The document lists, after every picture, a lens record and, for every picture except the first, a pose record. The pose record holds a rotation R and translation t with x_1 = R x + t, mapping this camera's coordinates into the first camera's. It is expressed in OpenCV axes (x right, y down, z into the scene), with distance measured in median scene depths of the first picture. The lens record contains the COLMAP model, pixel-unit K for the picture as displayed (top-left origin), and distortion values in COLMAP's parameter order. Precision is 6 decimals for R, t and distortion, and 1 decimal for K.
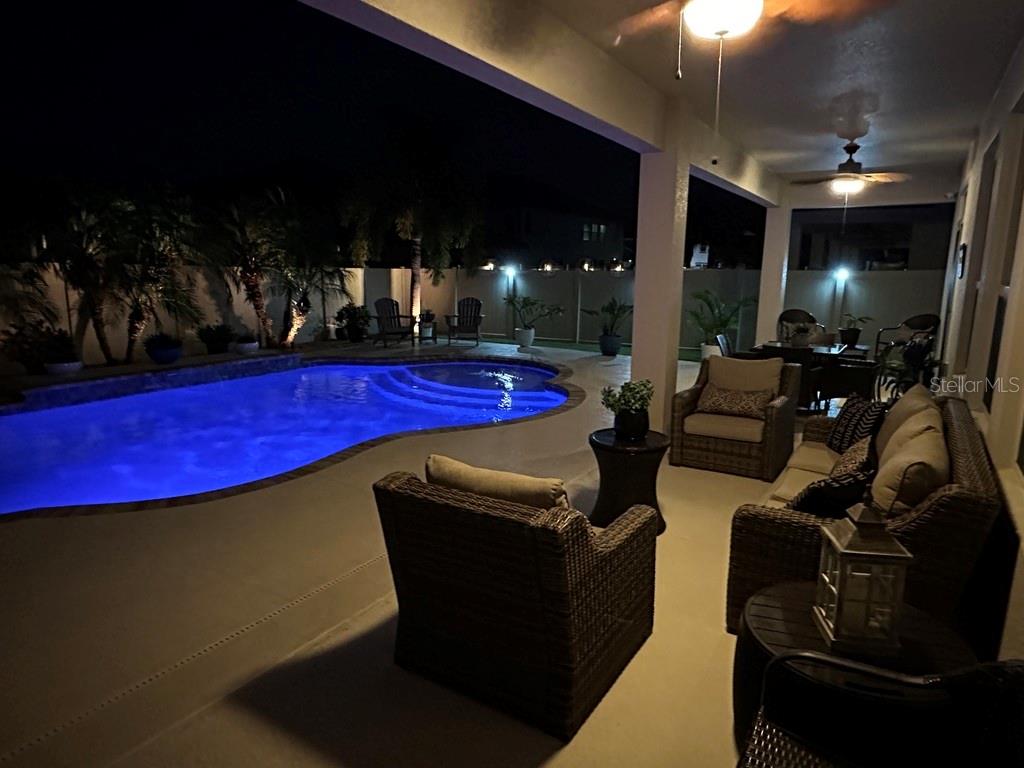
lens RADIAL K [[617.6, 0, 512.0], [0, 617.6, 384.0], [0, 0, 1]] dist [-0.001150, 0.000621]
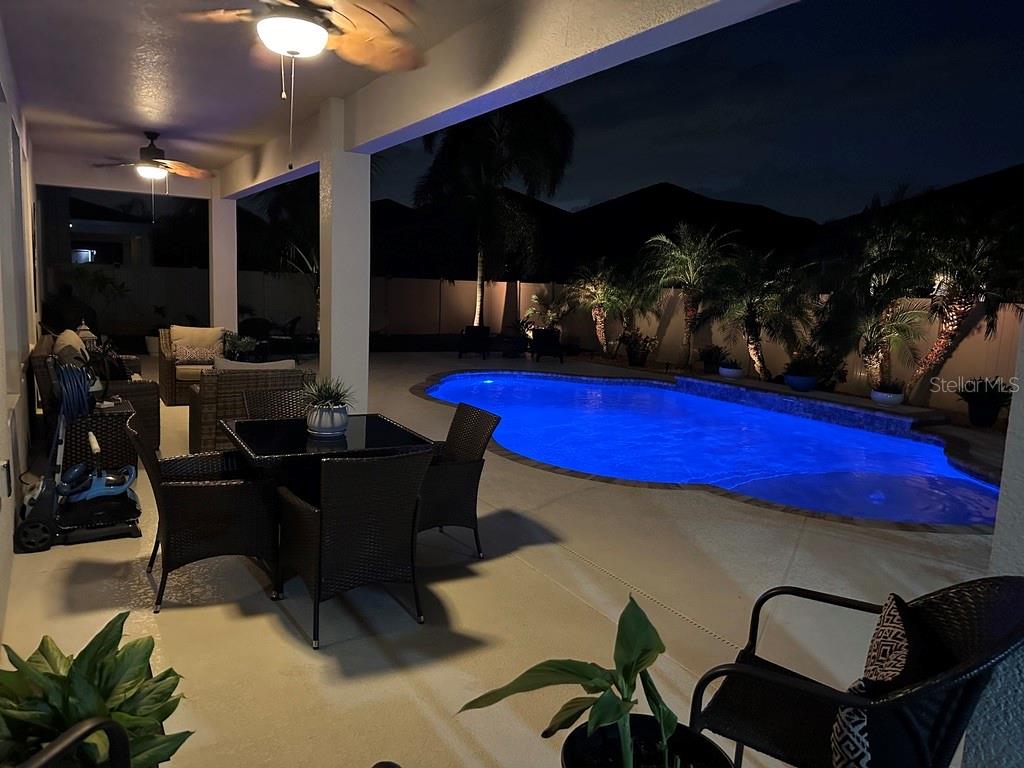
lens RADIAL K [[720.2, 0, 512.0], [0, 720.2, 384.0], [0, 0, 1]] dist [0.095216, -0.124351]
pose [[-0.427150, 0.095754, -0.899096, 0.553093], [-0.217985, 0.954141, 0.205179, -0.144980], [0.877511, 0.283631, -0.386689, 0.813735]]
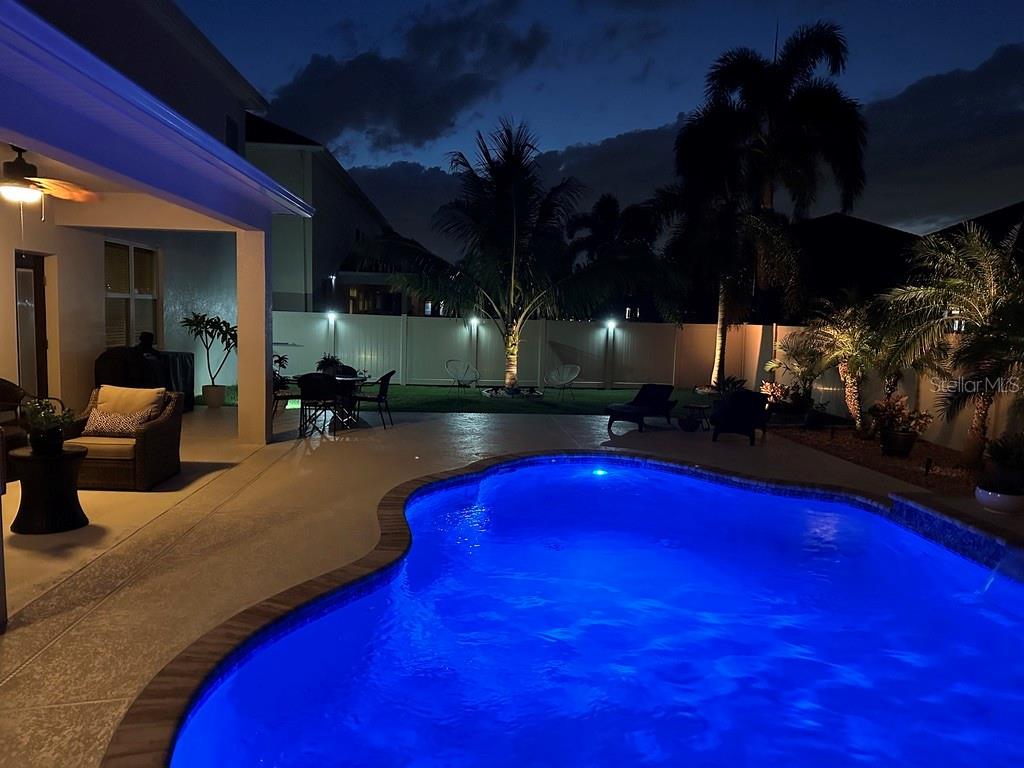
lens RADIAL K [[720.2, 0, 512.0], [0, 720.2, 384.0], [0, 0, 1]] dist [0.095216, -0.124351]
pose [[-0.798085, 0.022318, -0.602131, 0.106338], [-0.153671, 0.958729, 0.239216, -0.170826], [0.582619, 0.283445, -0.761718, 0.859402]]
